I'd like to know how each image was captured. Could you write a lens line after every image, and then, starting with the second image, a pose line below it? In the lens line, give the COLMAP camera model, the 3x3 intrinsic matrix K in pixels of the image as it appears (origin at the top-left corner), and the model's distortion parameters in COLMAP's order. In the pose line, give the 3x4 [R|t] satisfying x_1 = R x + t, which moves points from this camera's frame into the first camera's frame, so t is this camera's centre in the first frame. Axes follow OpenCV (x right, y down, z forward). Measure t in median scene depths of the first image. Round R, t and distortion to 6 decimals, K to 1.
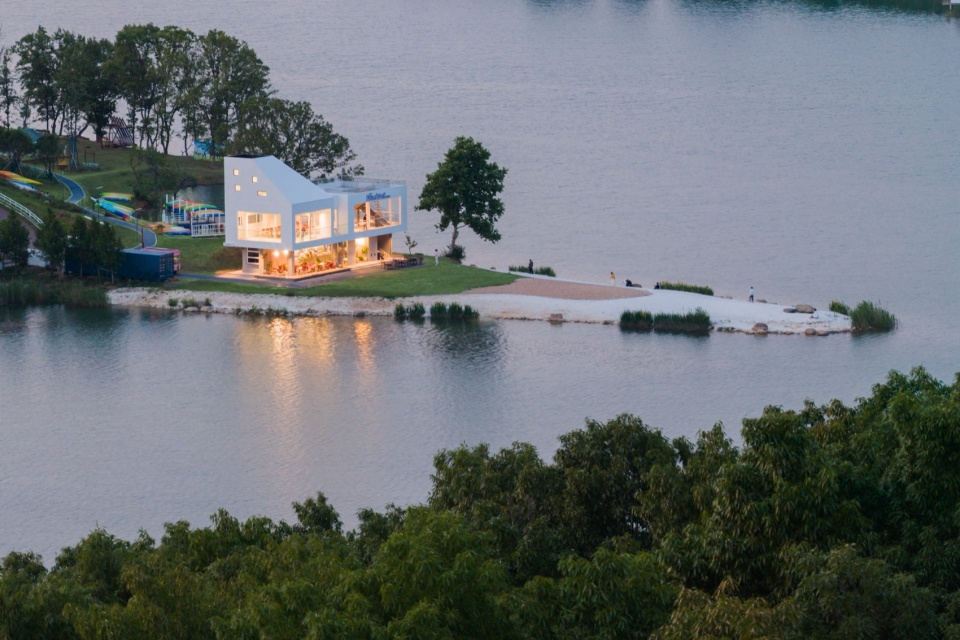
lens RADIAL K [[5041.4, 0, 480.0], [0, 5041.4, 320.0], [0, 0, 1]] dist [0.549574, 14.515951]
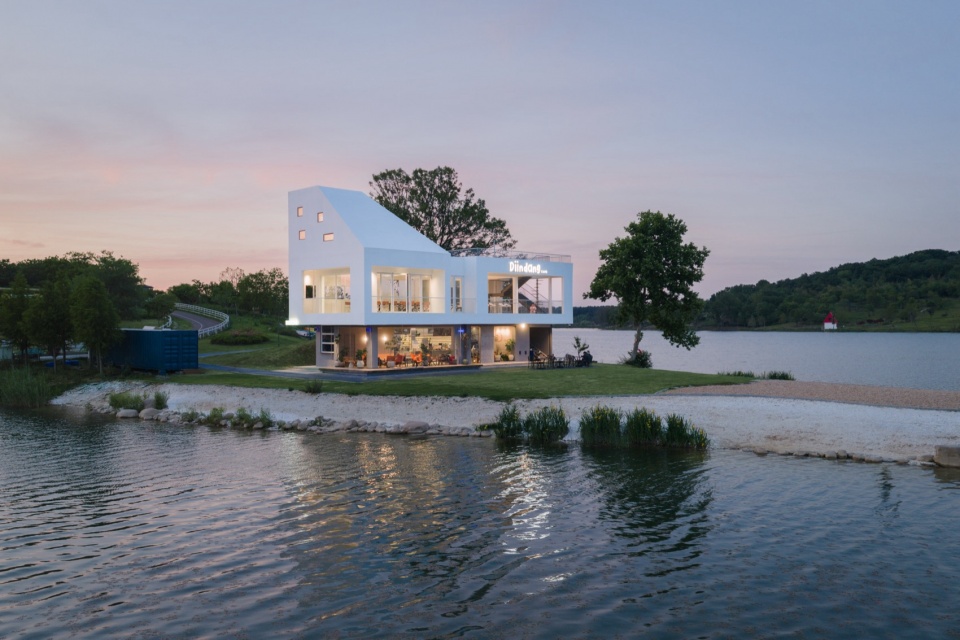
lens RADIAL K [[802.9, 0, 457.2], [0, 802.9, 332.2], [0, 0, 1]] dist [-0.004296, -0.004405]
pose [[0.975503, 0.002660, -0.219971, -0.005048], [-0.031516, 0.991302, -0.127777, -0.000851], [0.217718, 0.131579, 0.967102, 0.888434]]
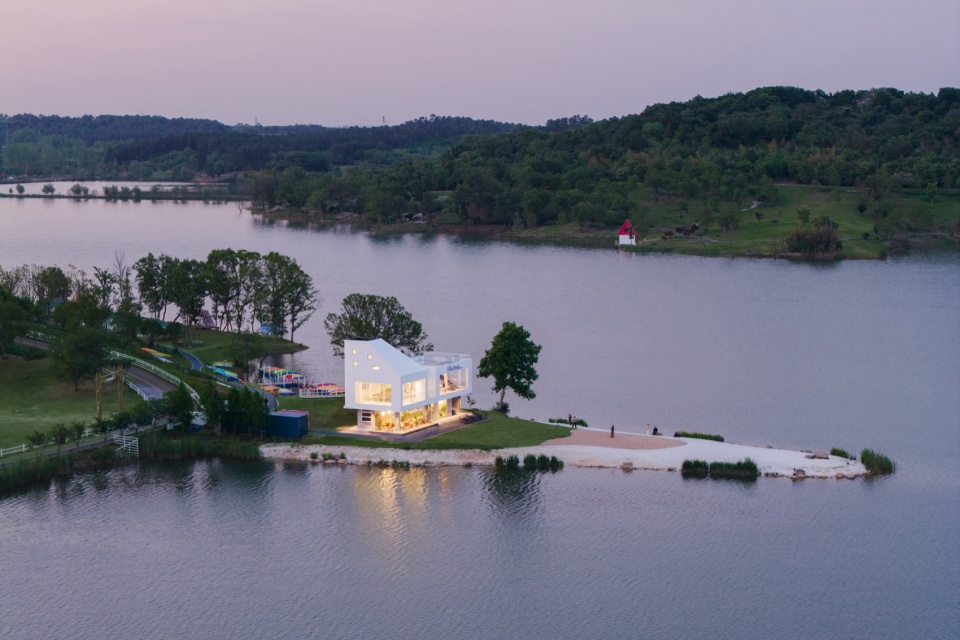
lens RADIAL K [[1962.5, 0, 480.0], [0, 1962.5, 320.0], [0, 0, 1]] dist [-0.178408, 0.325506]
pose [[0.991637, -0.008353, 0.128791, -0.079434], [0.012654, 0.999388, -0.032612, -0.020157], [-0.128440, 0.033969, 0.991135, 0.489758]]
